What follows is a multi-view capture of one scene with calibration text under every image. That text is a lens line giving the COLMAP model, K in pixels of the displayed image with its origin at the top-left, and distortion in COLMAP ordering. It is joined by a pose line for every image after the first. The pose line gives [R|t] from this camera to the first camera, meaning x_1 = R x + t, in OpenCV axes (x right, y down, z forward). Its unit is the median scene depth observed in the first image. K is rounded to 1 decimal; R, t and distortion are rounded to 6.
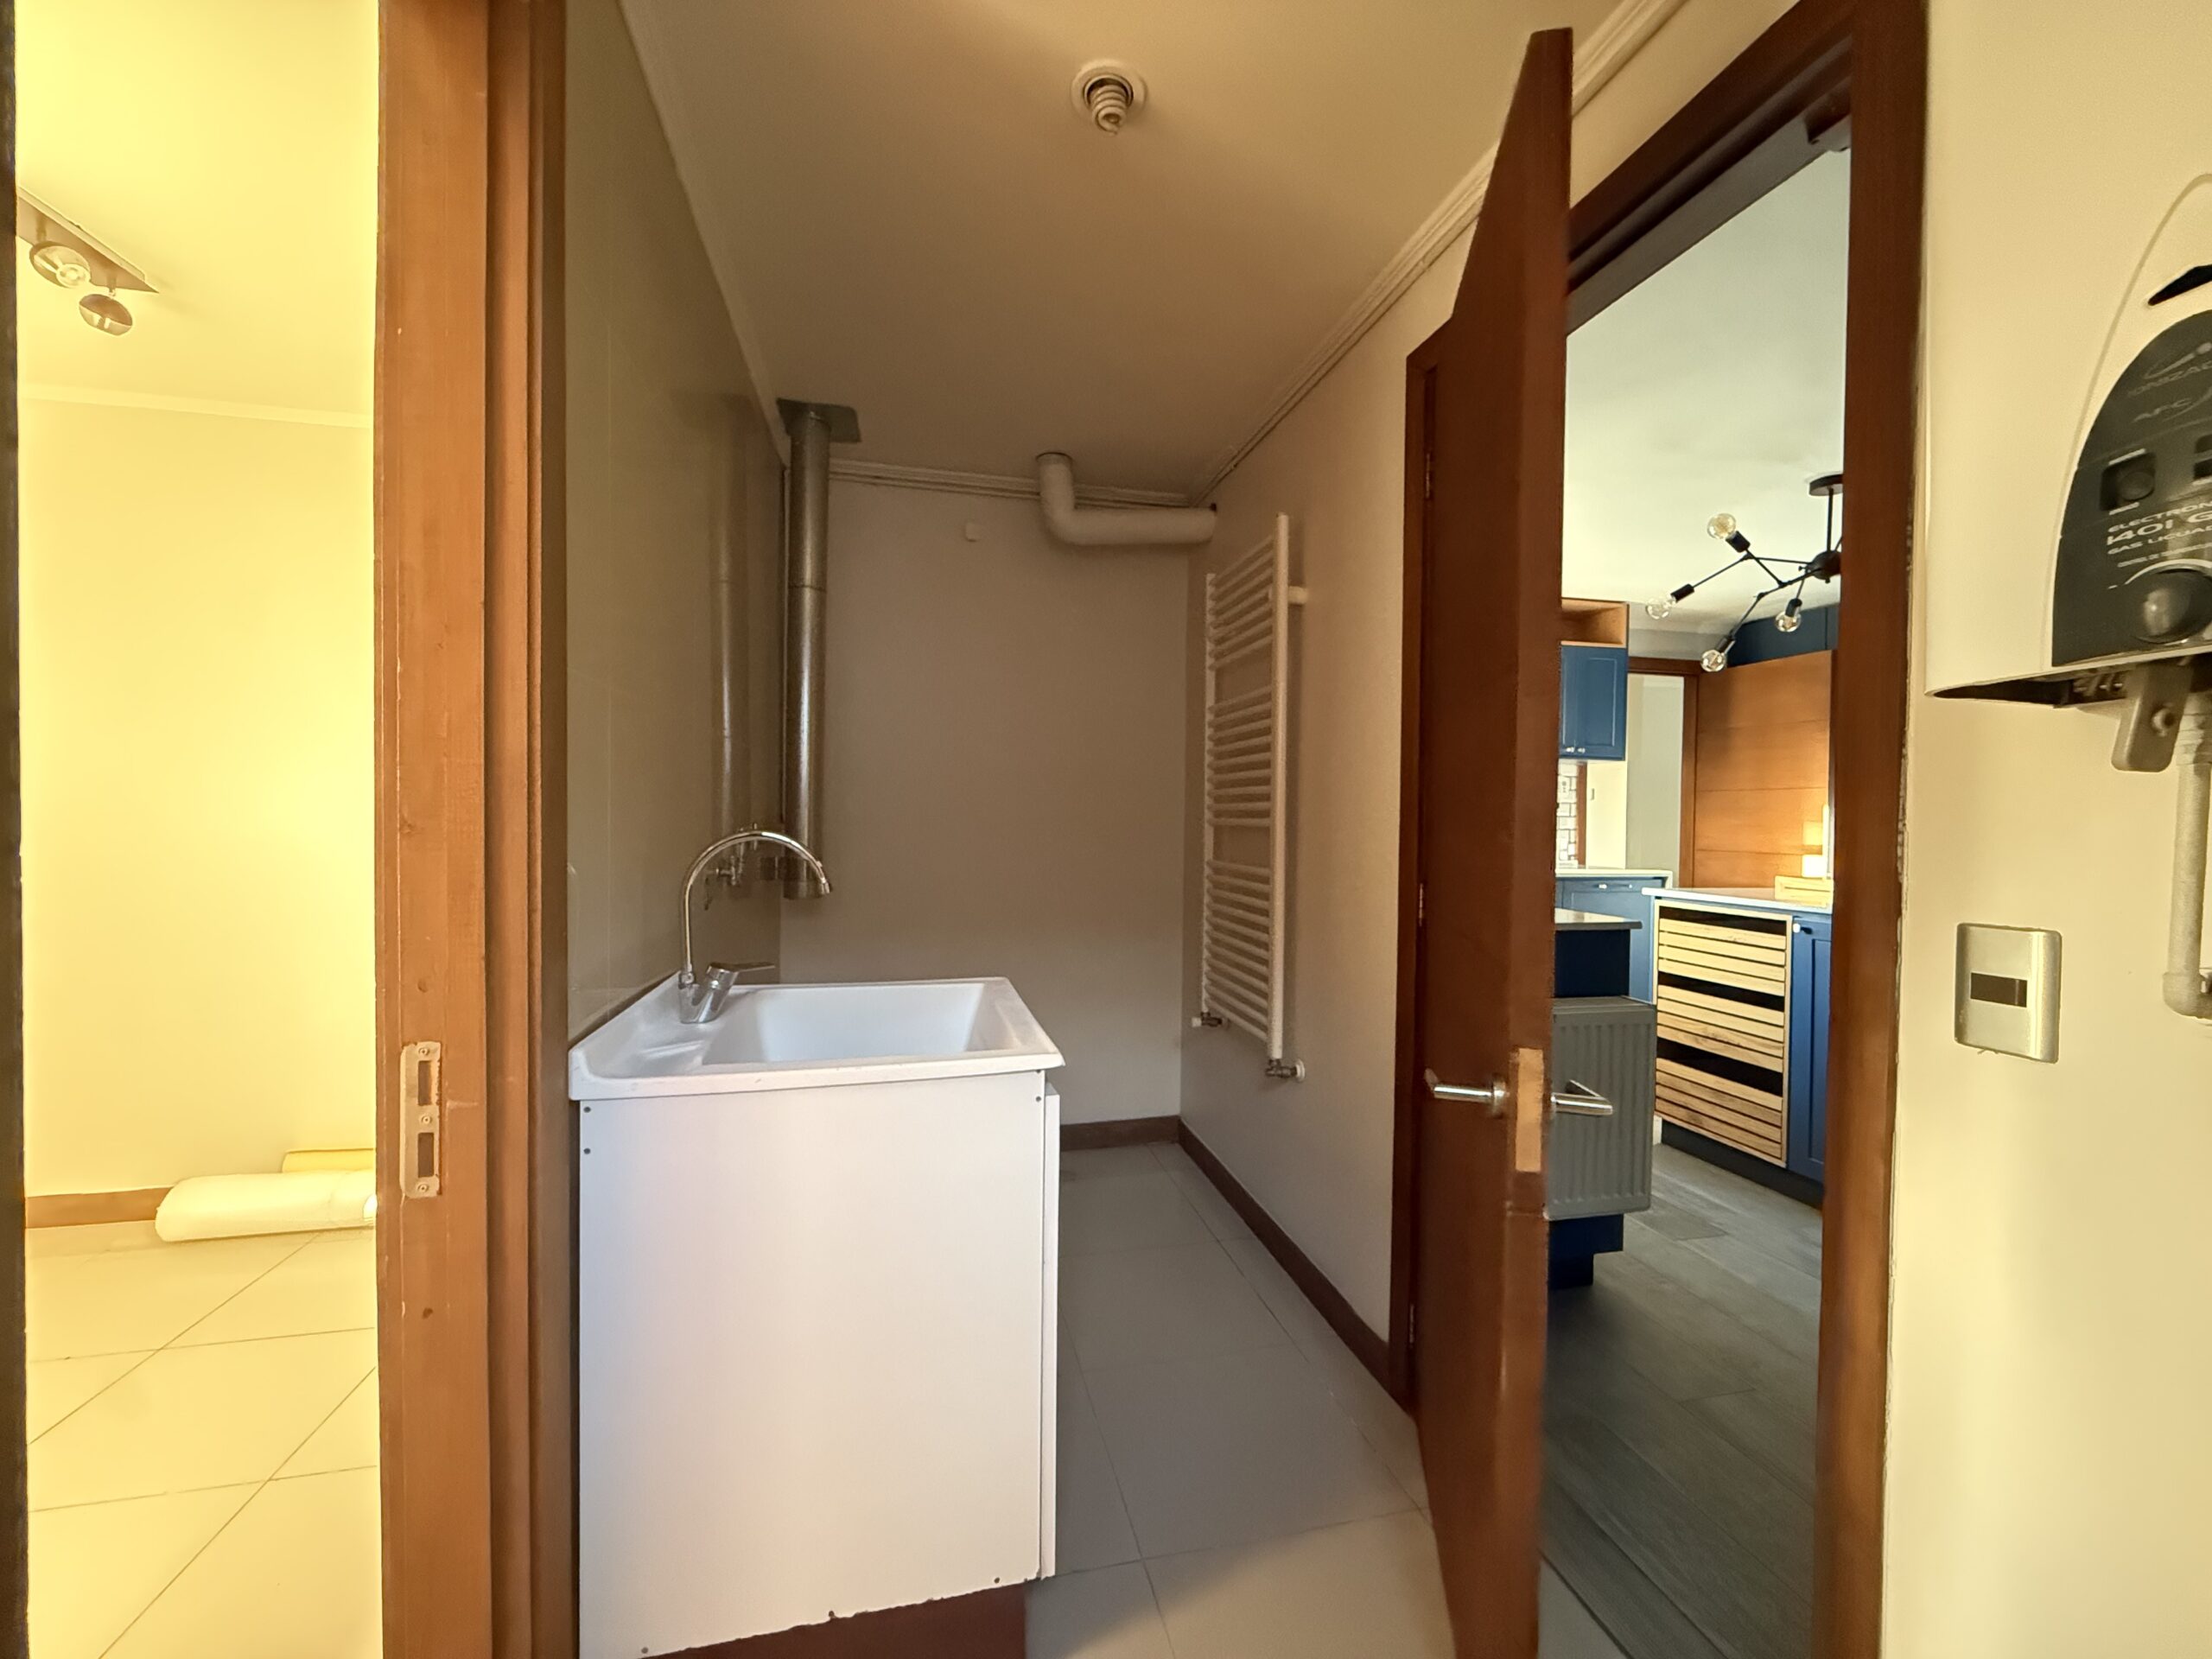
lens RADIAL K [[880.1, 0, 1090.3], [0, 880.1, 829.9], [0, 0, 1]] dist [0.000751, -0.000636]
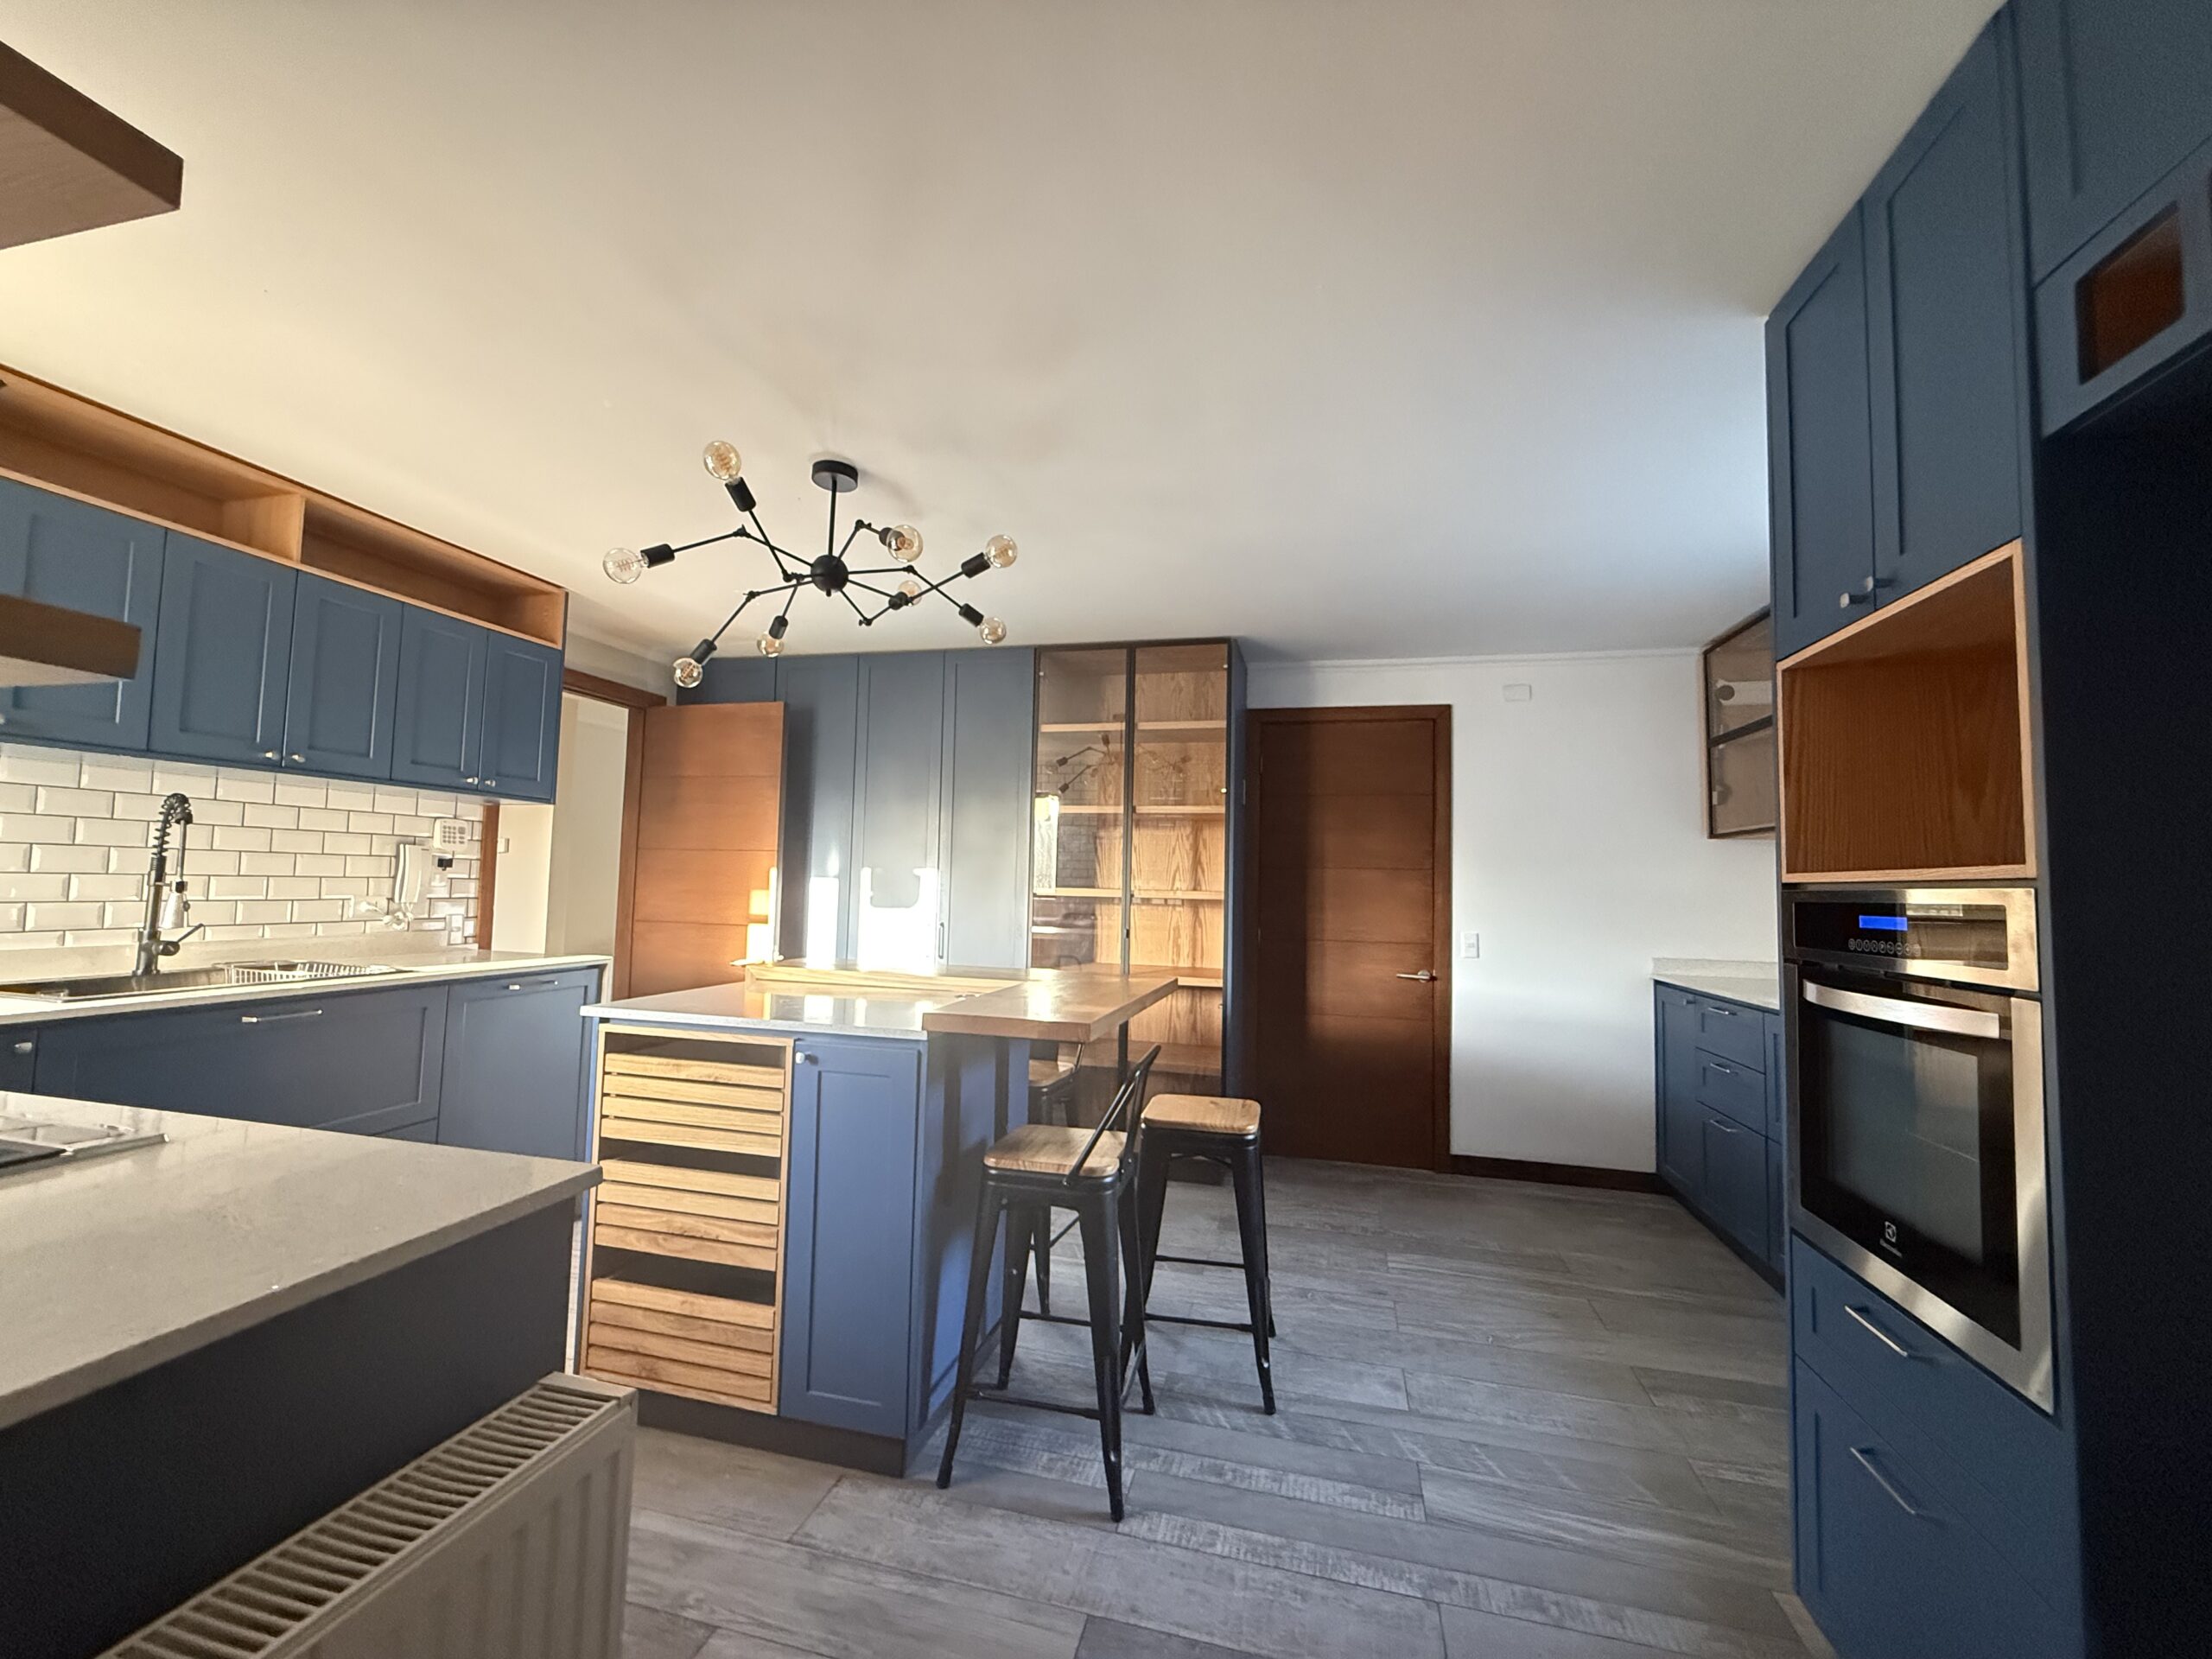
lens RADIAL K [[880.1, 0, 1101.8], [0, 880.1, 831.8], [0, 0, 1]] dist [0.000751, -0.000636]
pose [[0.442545, 0.052683, 0.895197, 0.230484], [-0.004900, 0.998400, -0.056334, -0.024842], [-0.896733, 0.020544, 0.442095, 0.398409]]
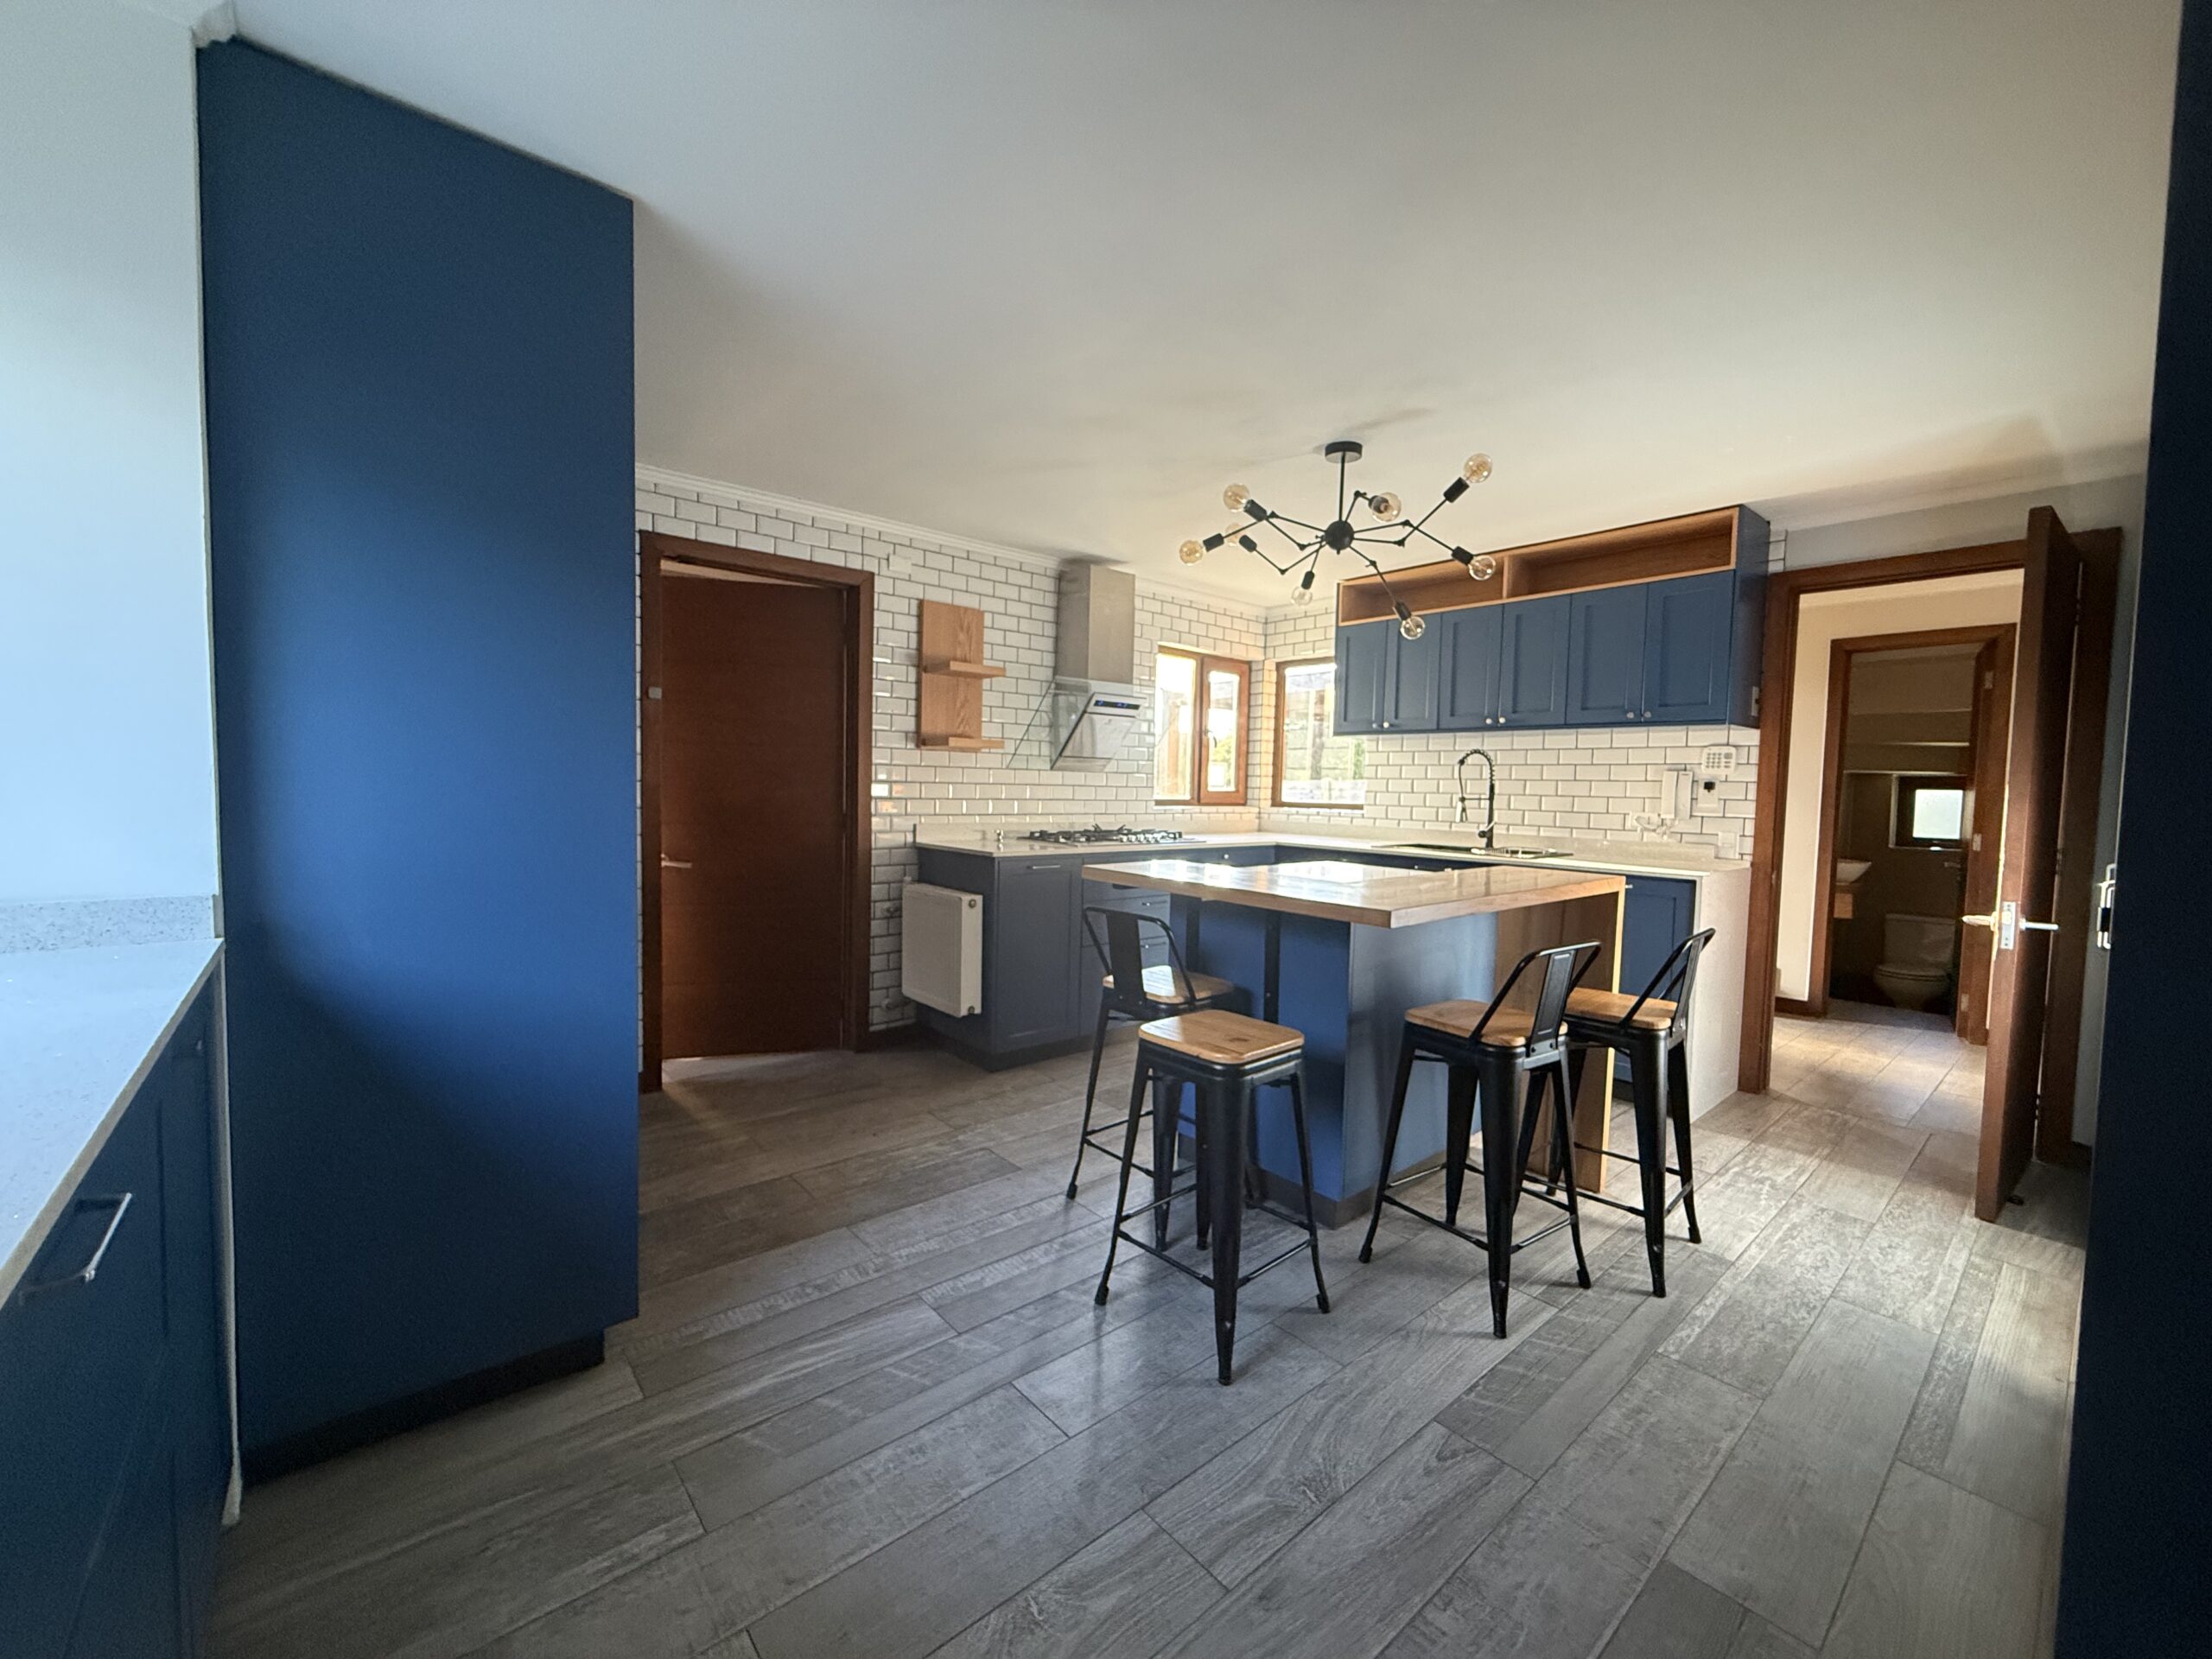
lens RADIAL K [[880.1, 0, 1091.8], [0, 880.1, 829.4], [0, 0, 1]] dist [0.000751, -0.000636]
pose [[0.469884, 0.043065, -0.881677, 1.446013], [-0.030209, 0.999009, 0.032696, 0.001521], [0.882211, 0.011271, 0.470719, 0.271938]]
